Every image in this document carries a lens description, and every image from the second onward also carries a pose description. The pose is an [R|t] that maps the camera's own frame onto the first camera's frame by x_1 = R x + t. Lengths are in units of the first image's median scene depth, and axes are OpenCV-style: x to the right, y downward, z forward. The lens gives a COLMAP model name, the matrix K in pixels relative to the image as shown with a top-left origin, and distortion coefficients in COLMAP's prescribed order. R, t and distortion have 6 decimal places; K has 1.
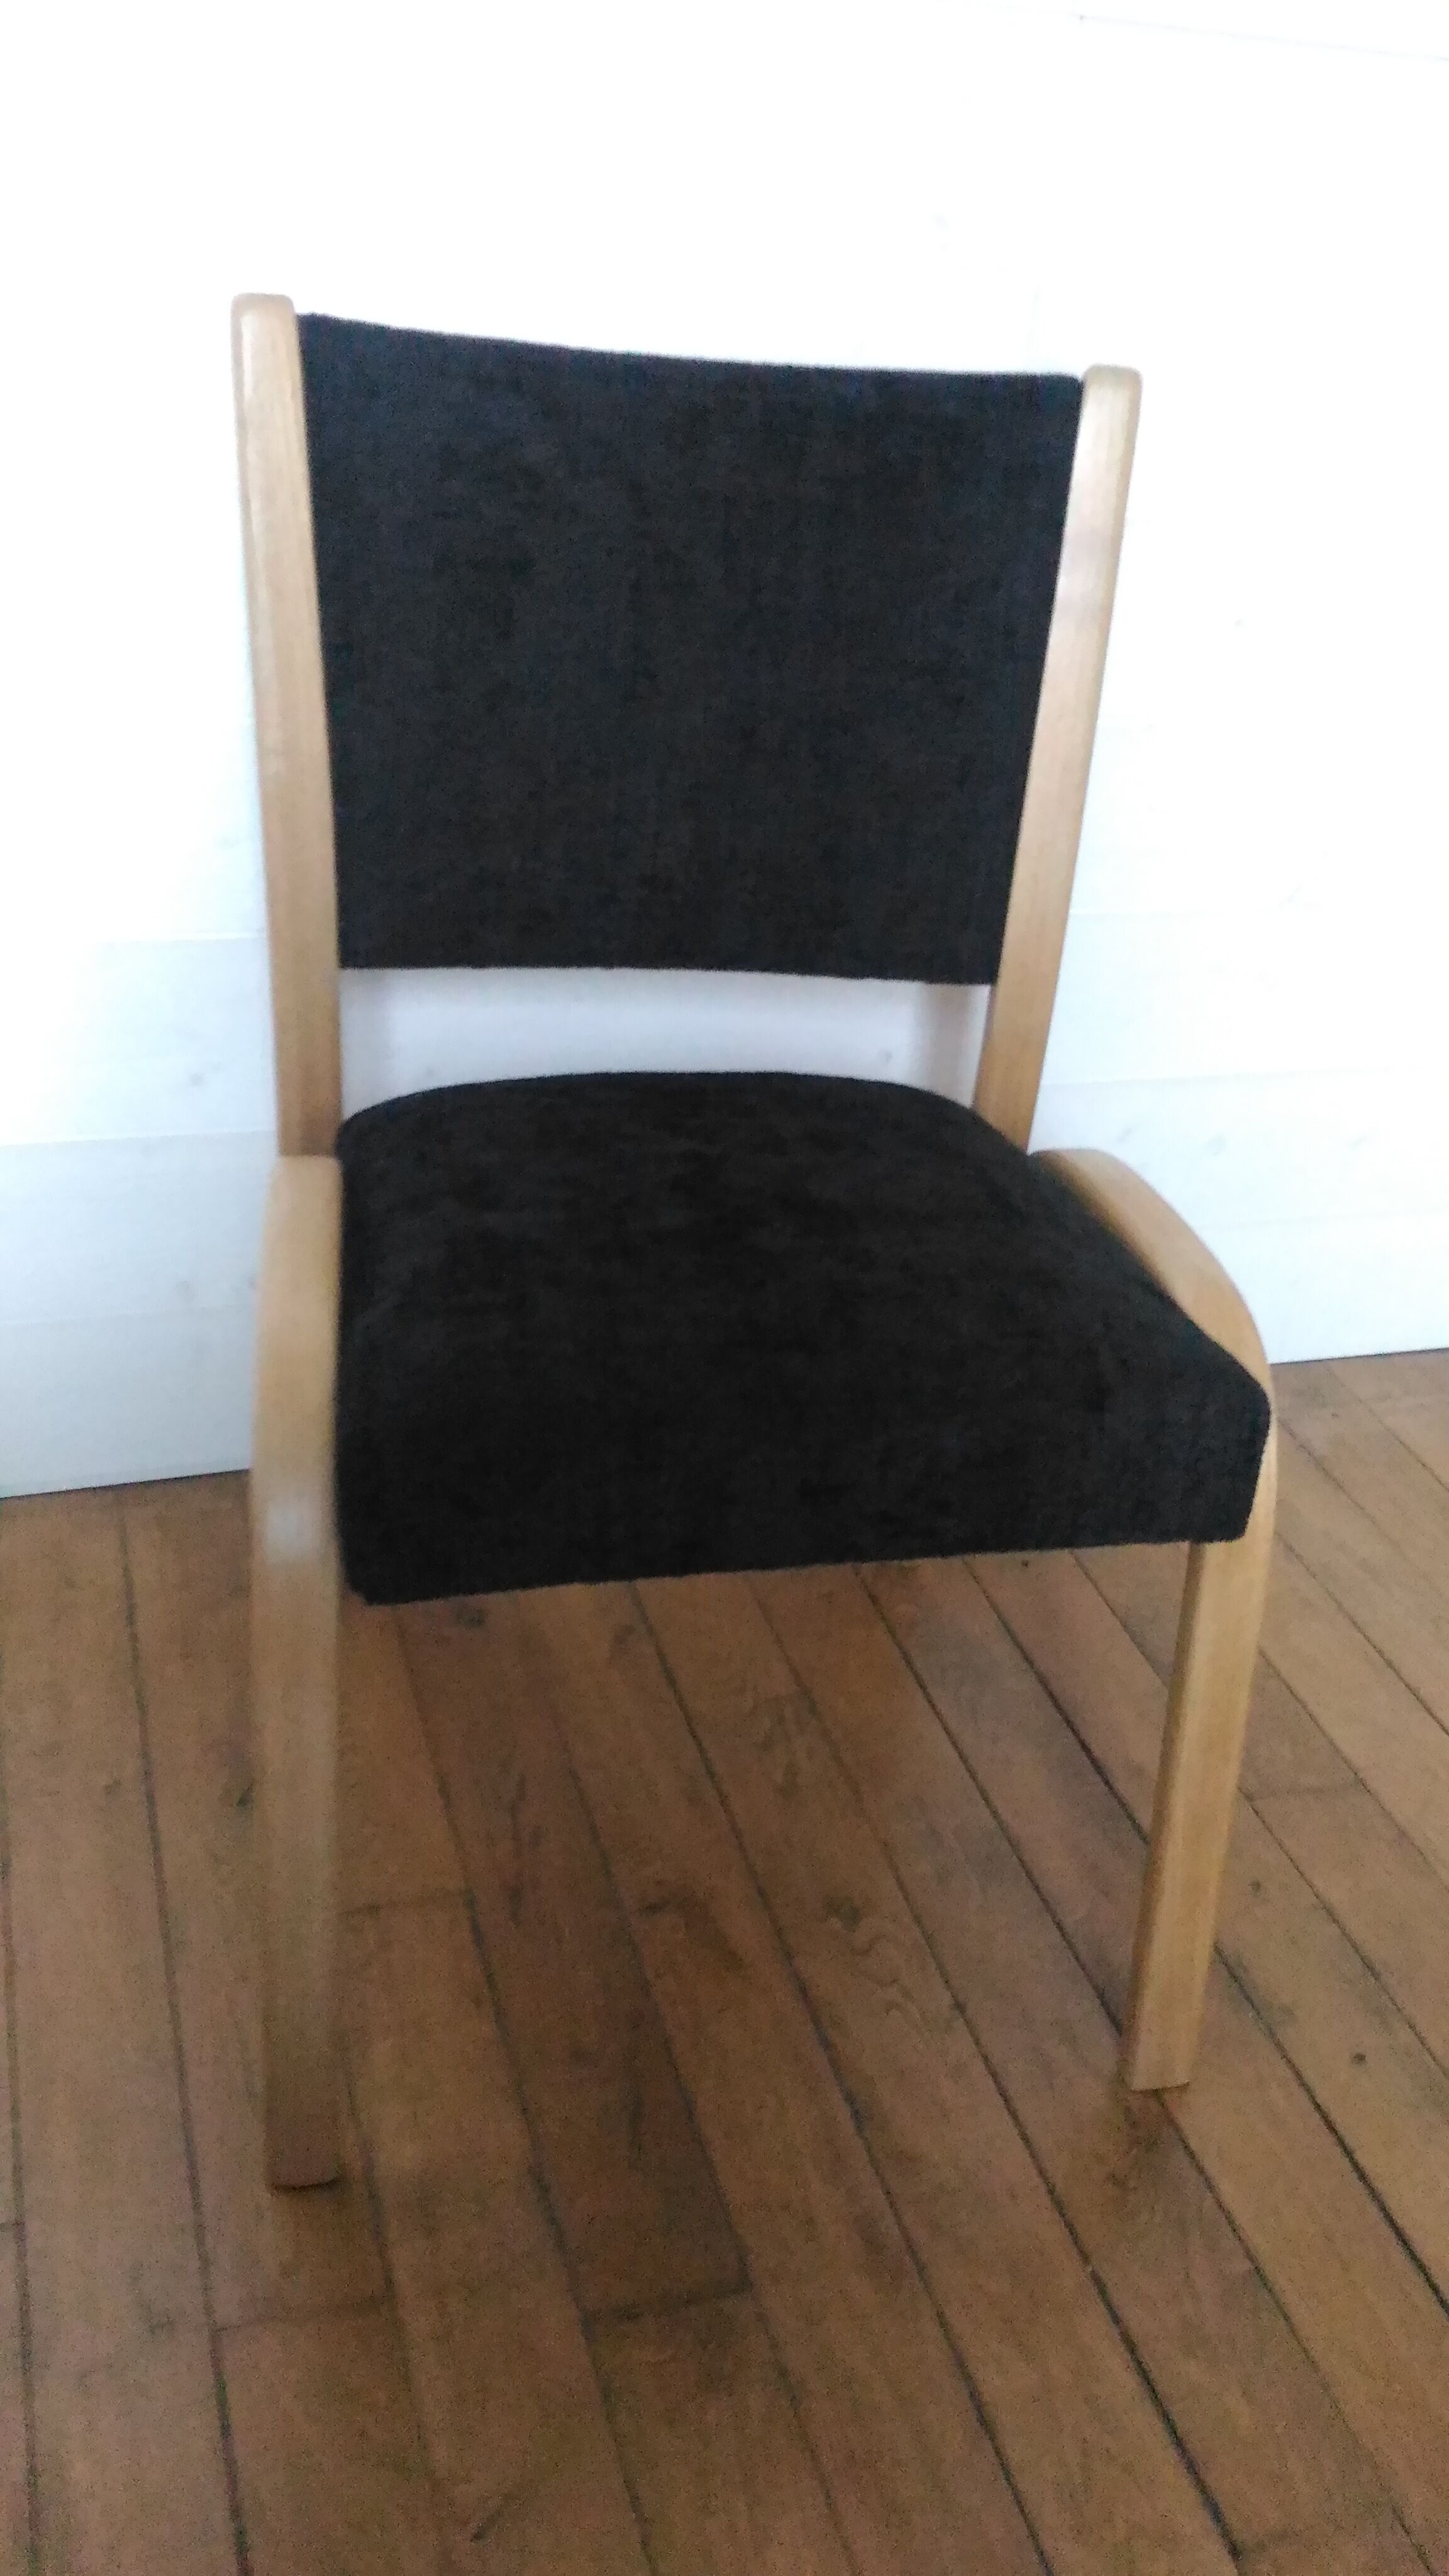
lens RADIAL K [[2224.0, 0, 742.8], [0, 2224.0, 1281.5], [0, 0, 1]] dist [0.085540, -0.177559]
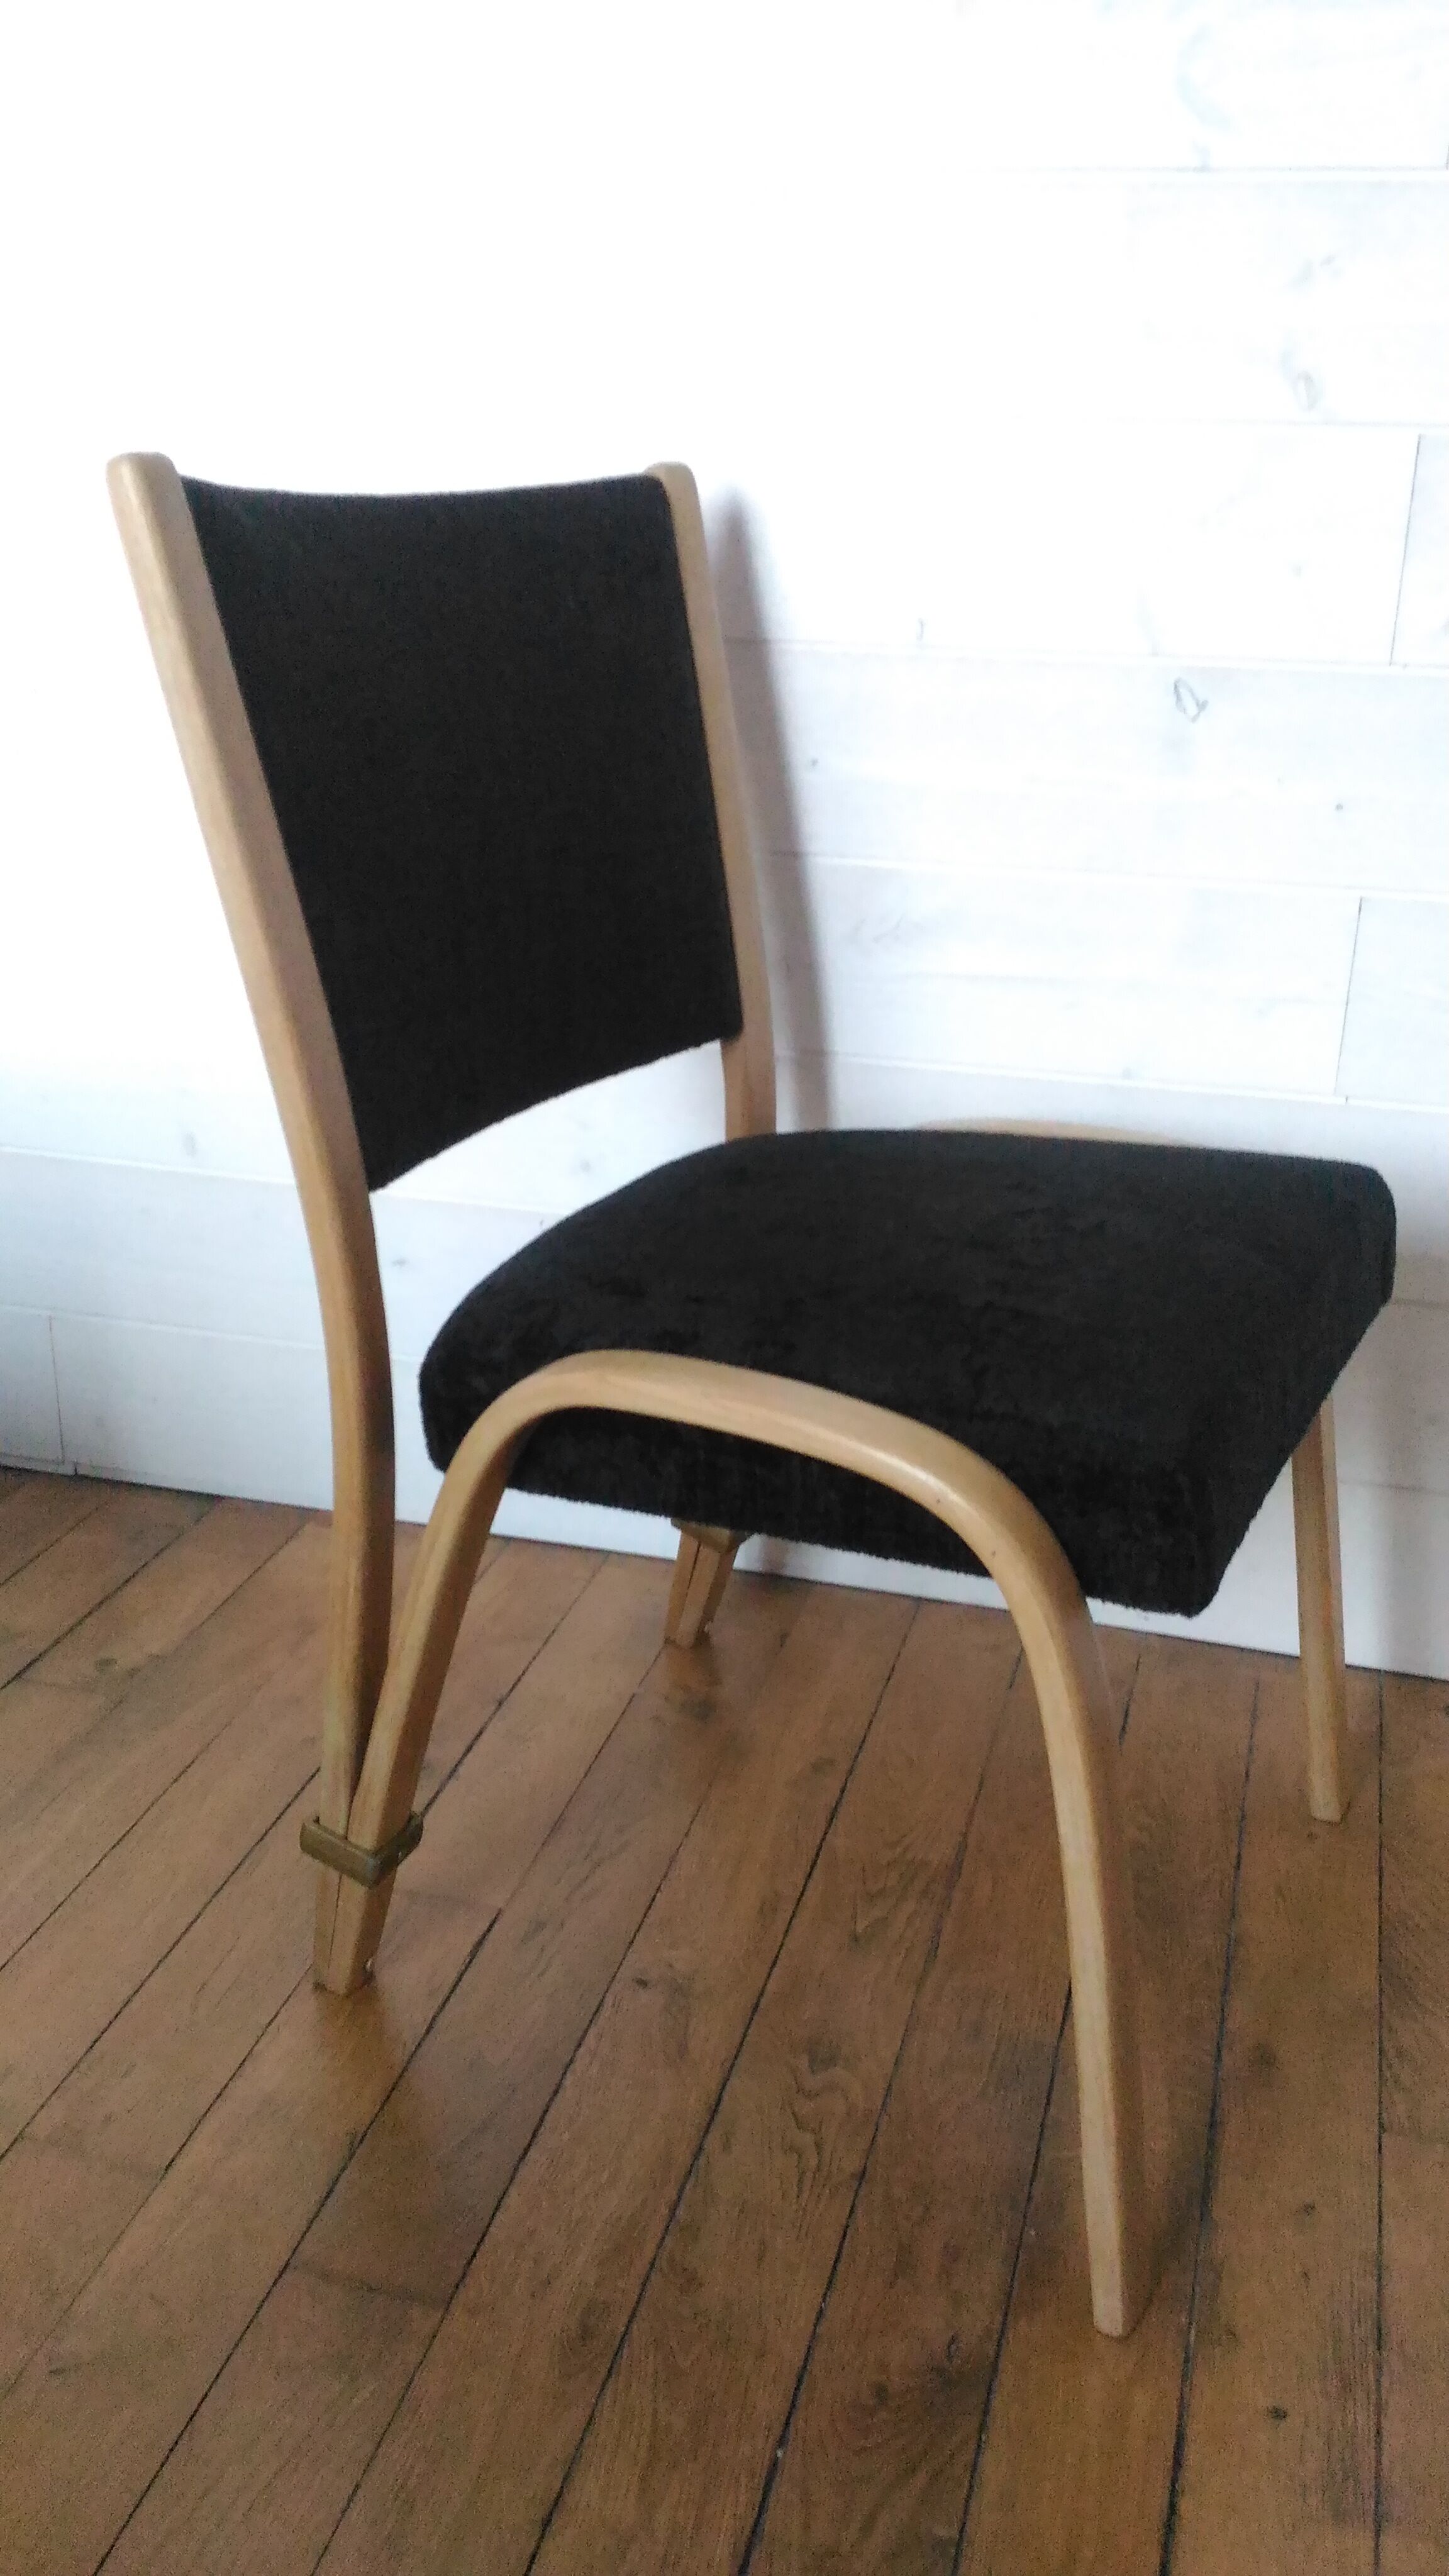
lens RADIAL K [[2224.0, 0, 730.5], [0, 2224.0, 1288.7], [0, 0, 1]] dist [0.085540, -0.177559]
pose [[0.827965, 0.131347, -0.545180, 0.530274], [-0.234552, 0.964173, -0.123921, 0.112211], [0.509371, 0.230476, 0.829109, 0.158870]]
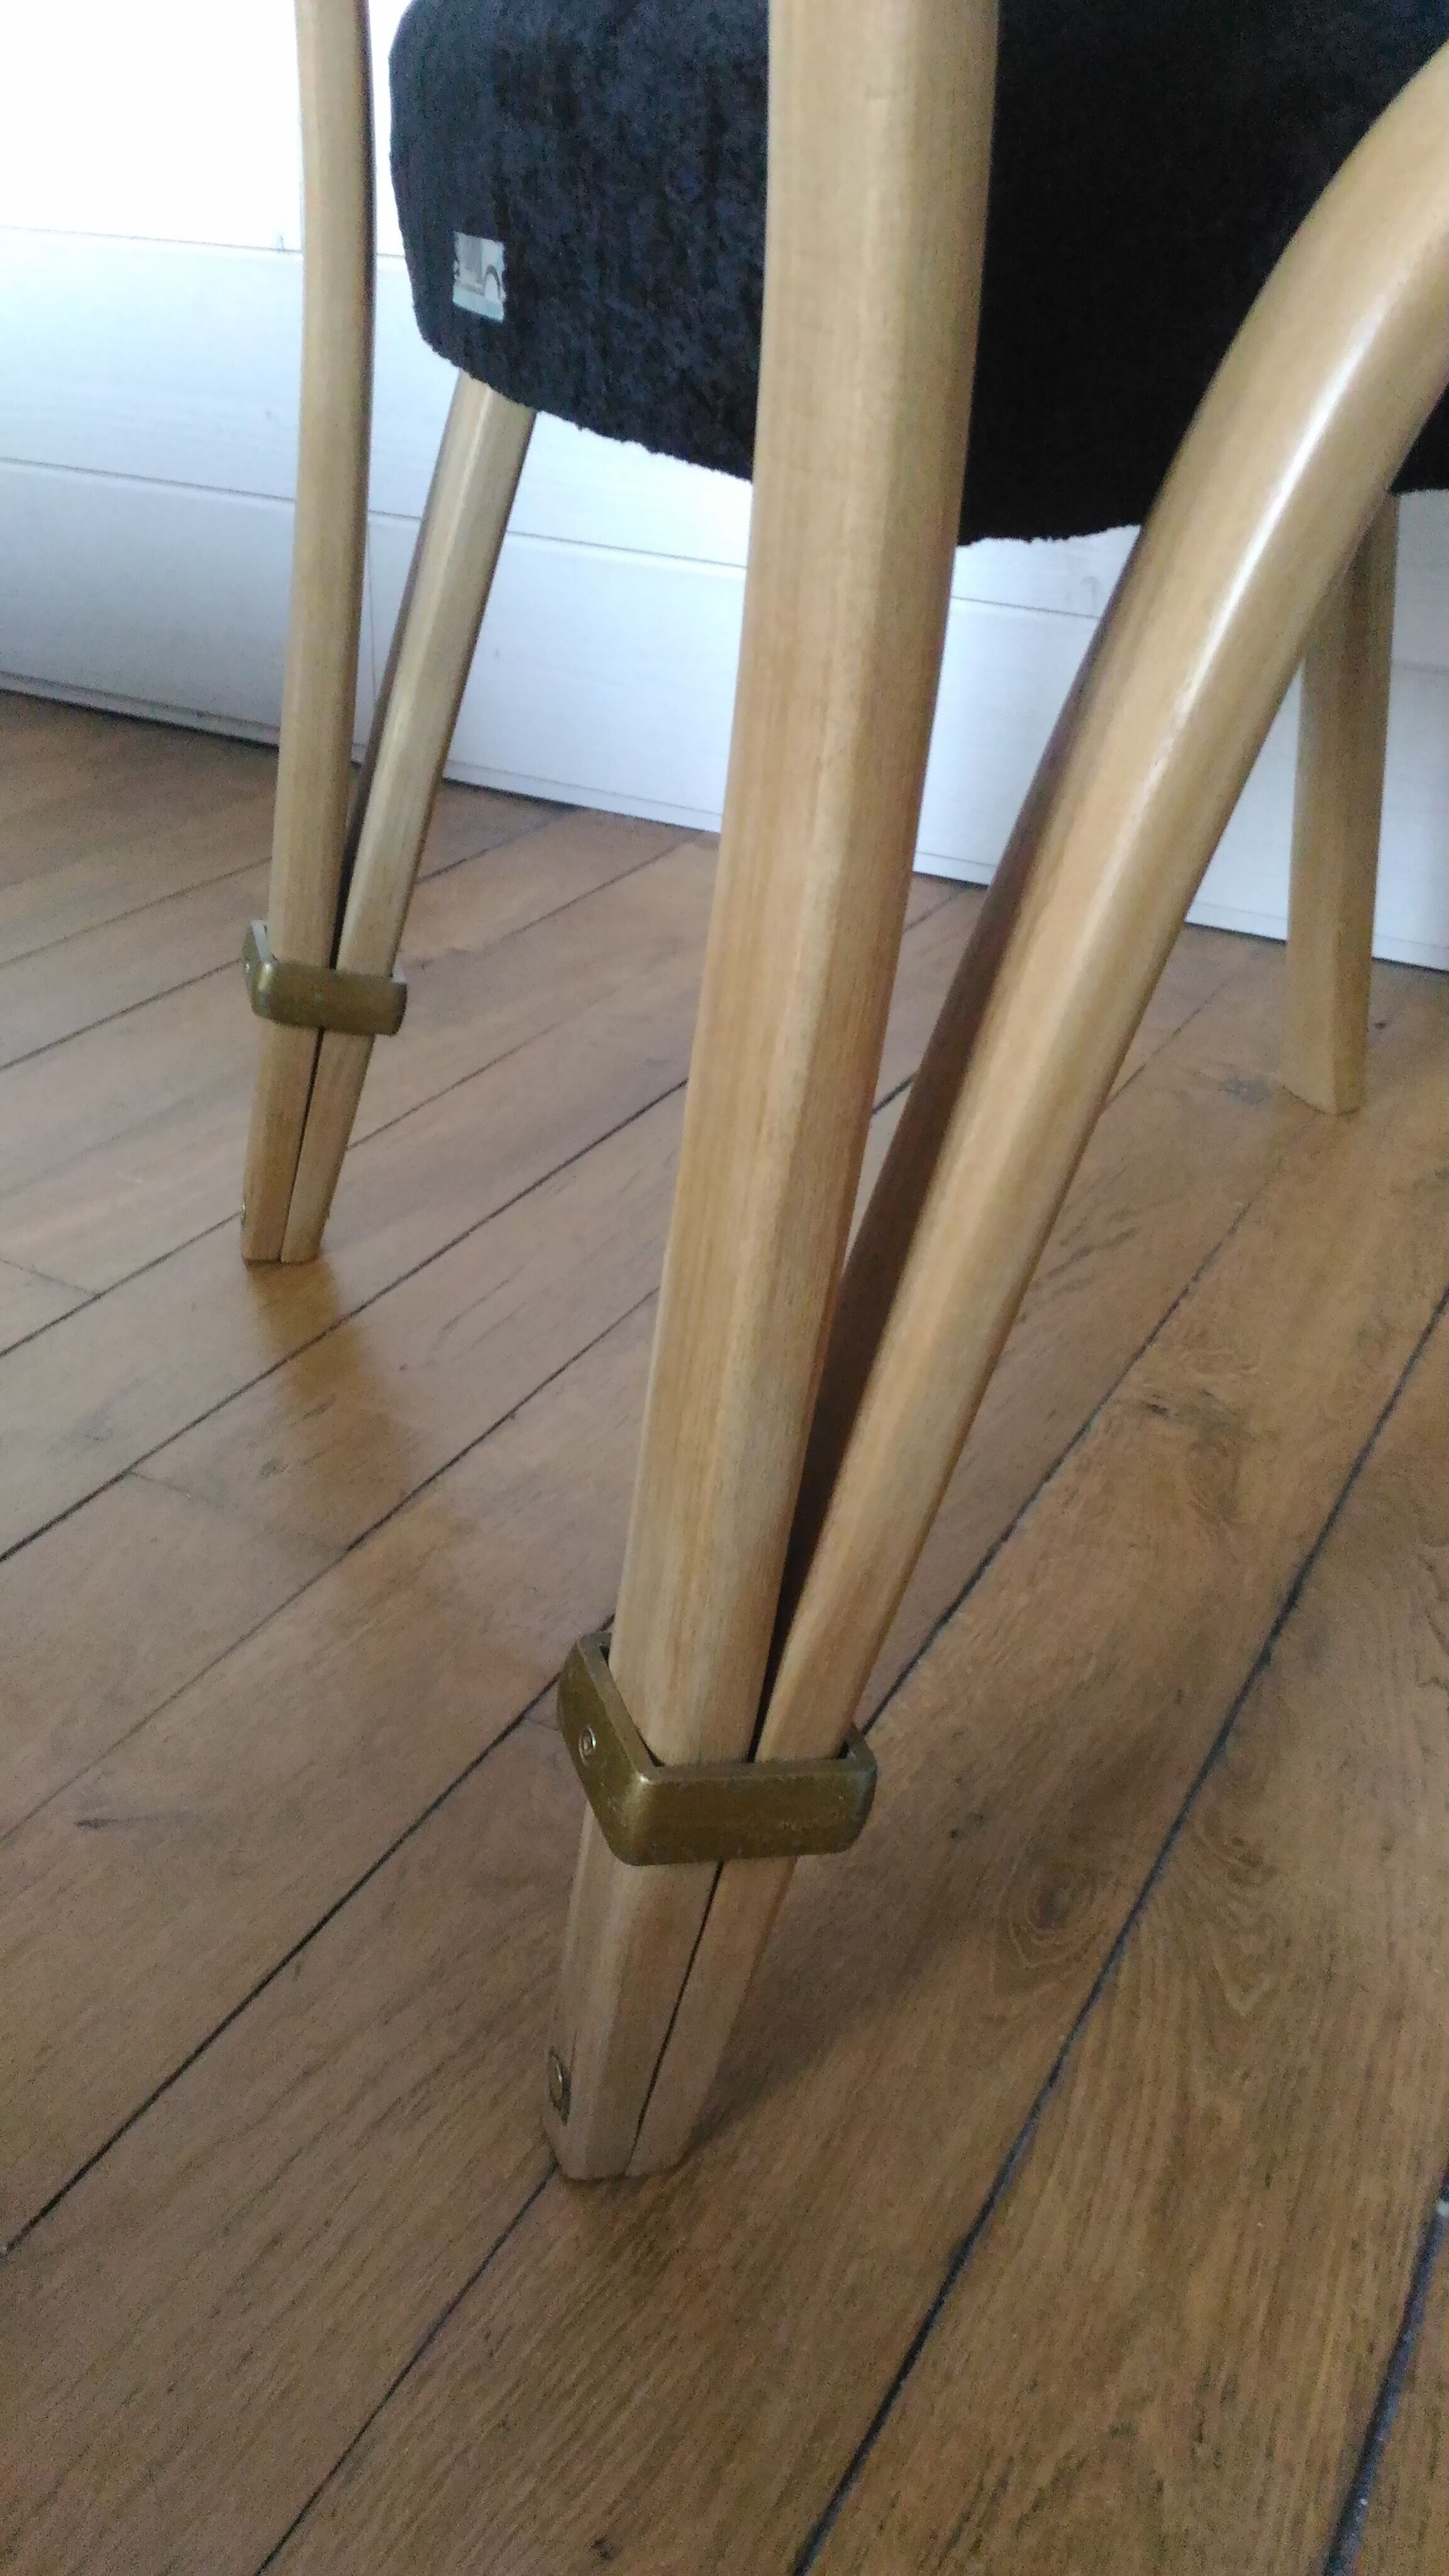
lens RADIAL K [[2224.0, 0, 706.1], [0, 2224.0, 1266.7], [0, 0, 1]] dist [0.085540, -0.177559]
pose [[0.692274, 0.279079, -0.665486, 0.277236], [-0.345460, 0.937820, 0.033919, 0.294326], [0.633572, 0.206418, 0.745640, 0.539083]]
